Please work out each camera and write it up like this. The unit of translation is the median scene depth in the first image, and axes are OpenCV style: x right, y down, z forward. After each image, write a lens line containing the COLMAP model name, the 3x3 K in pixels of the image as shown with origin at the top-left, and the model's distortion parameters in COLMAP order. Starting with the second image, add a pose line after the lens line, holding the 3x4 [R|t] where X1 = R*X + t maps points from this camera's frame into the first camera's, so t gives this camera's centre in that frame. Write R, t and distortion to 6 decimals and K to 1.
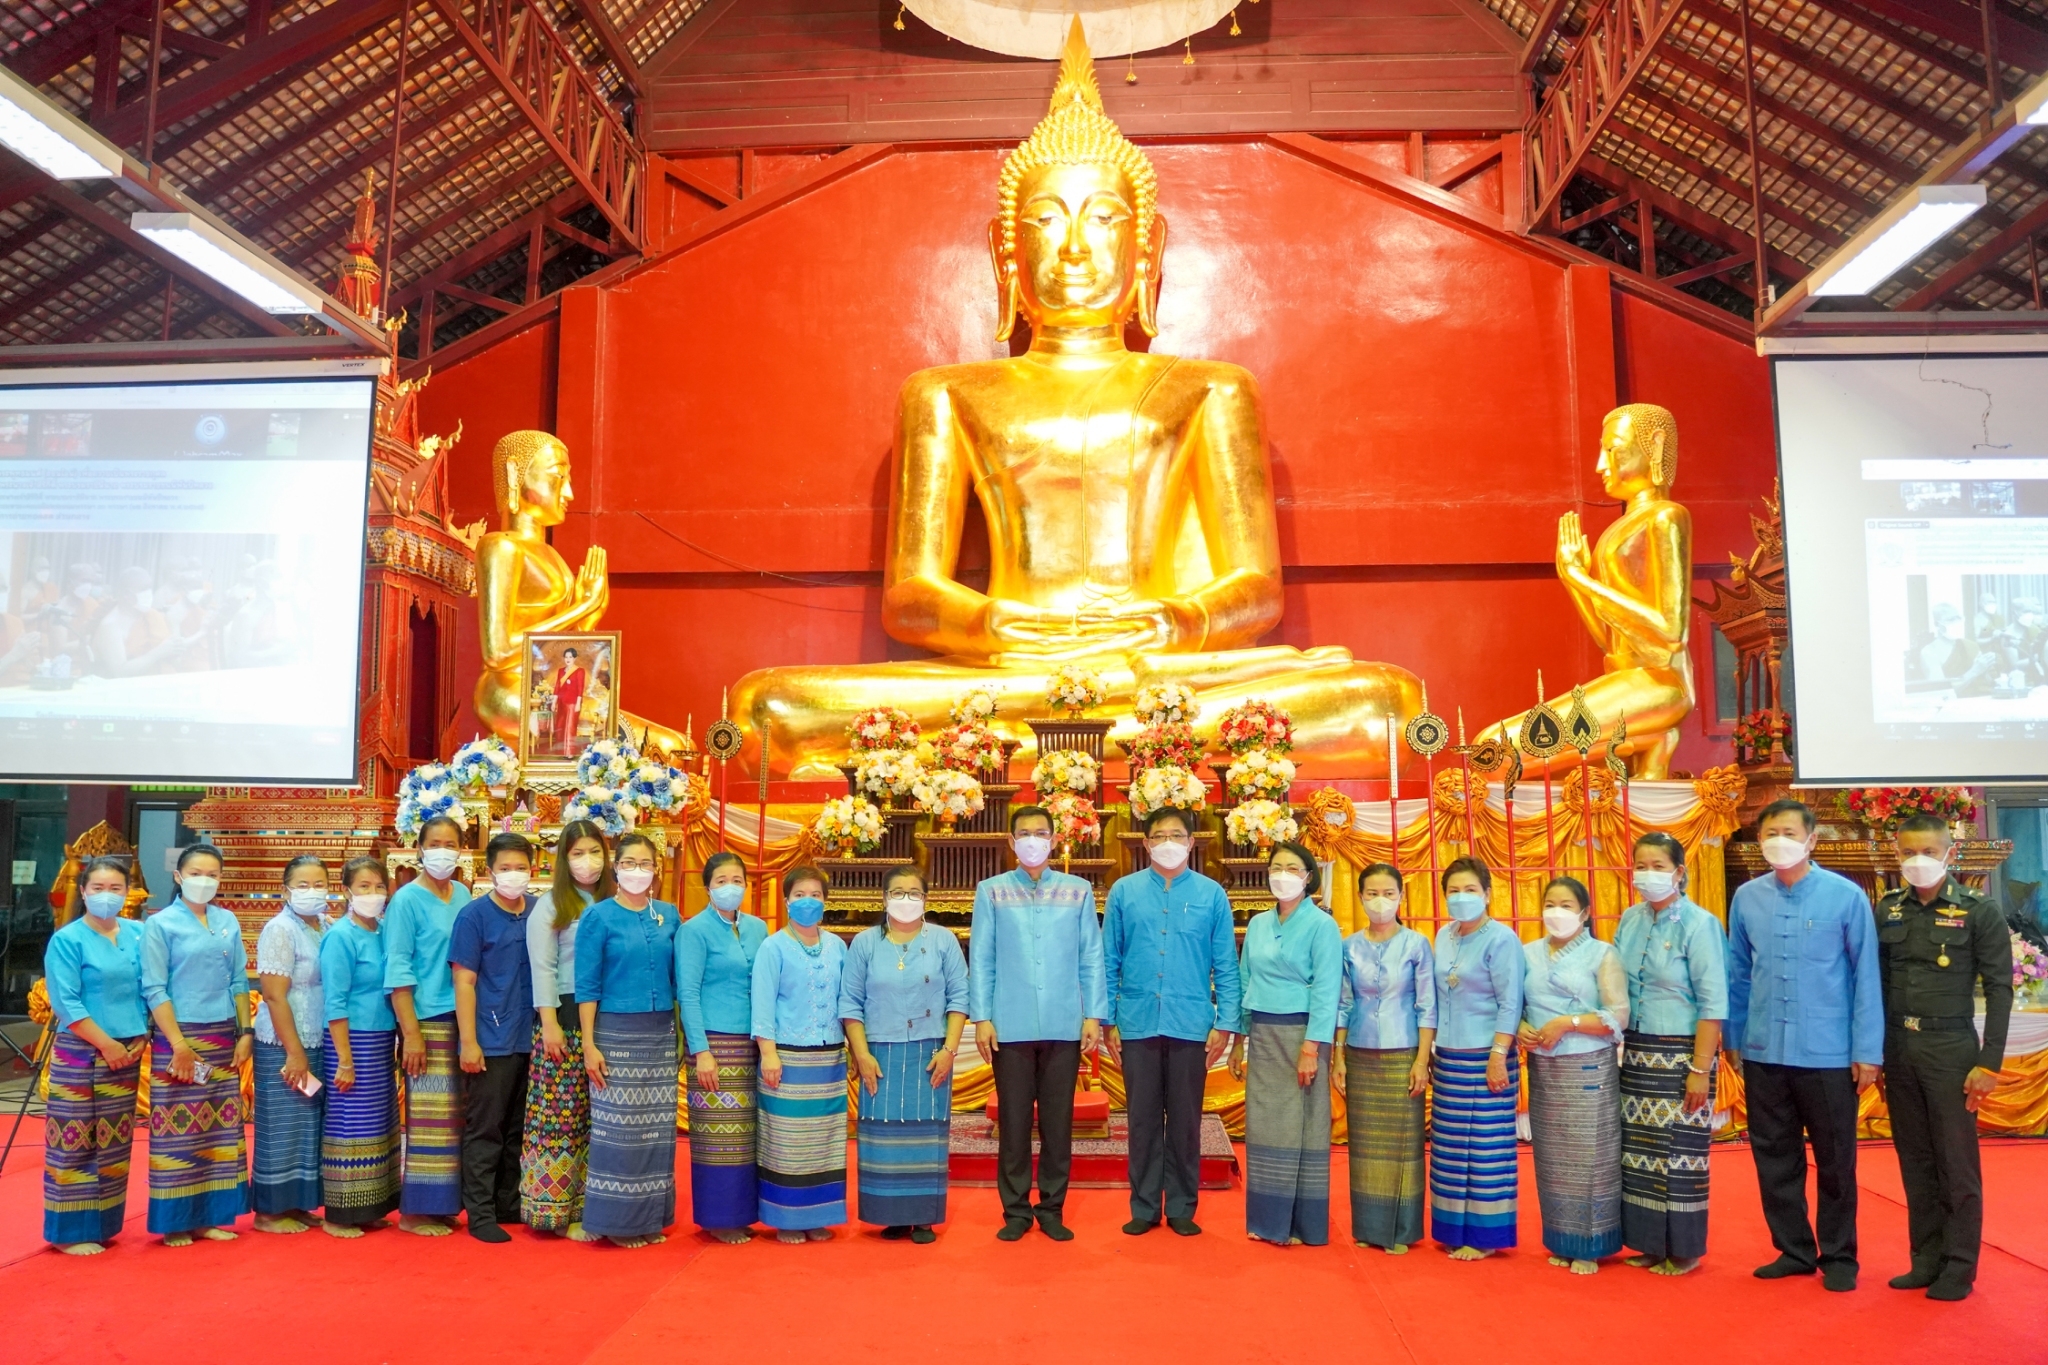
lens RADIAL K [[1660.2, 0, 1019.5], [0, 1660.2, 675.4], [0, 0, 1]] dist [-0.104149, 0.022677]
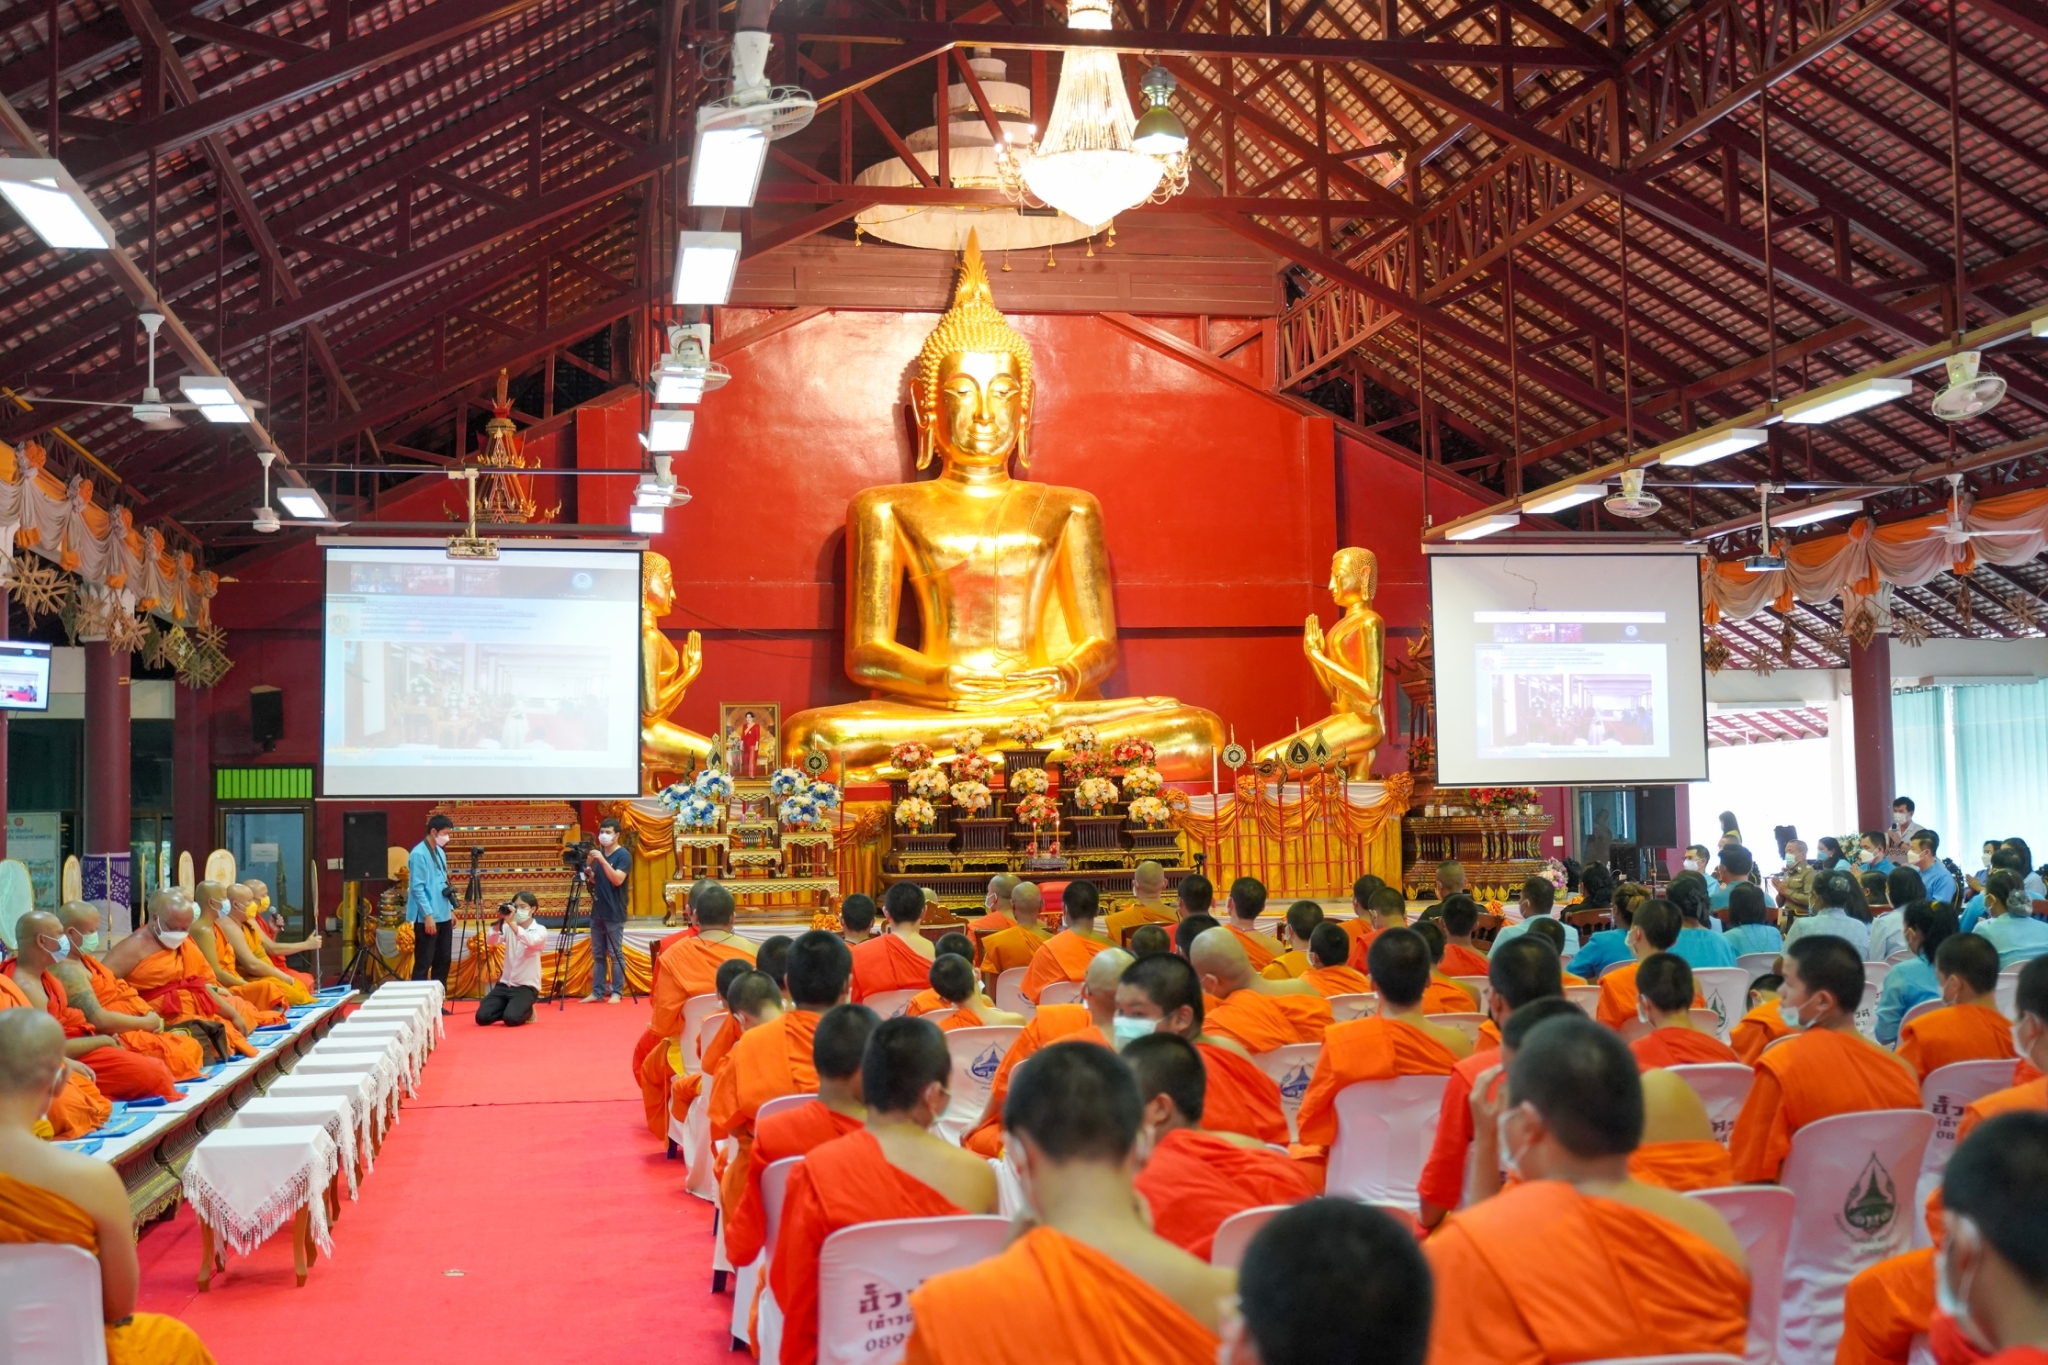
lens RADIAL K [[2402.4, 0, 1028.0], [0, 2402.4, 678.6], [0, 0, 1]] dist [0.025156, 0.000000]
pose [[0.969634, -0.003554, 0.244534, -0.545553], [-0.006537, 0.999160, 0.040444, -0.137990], [-0.244473, -0.040814, 0.968797, -1.300759]]
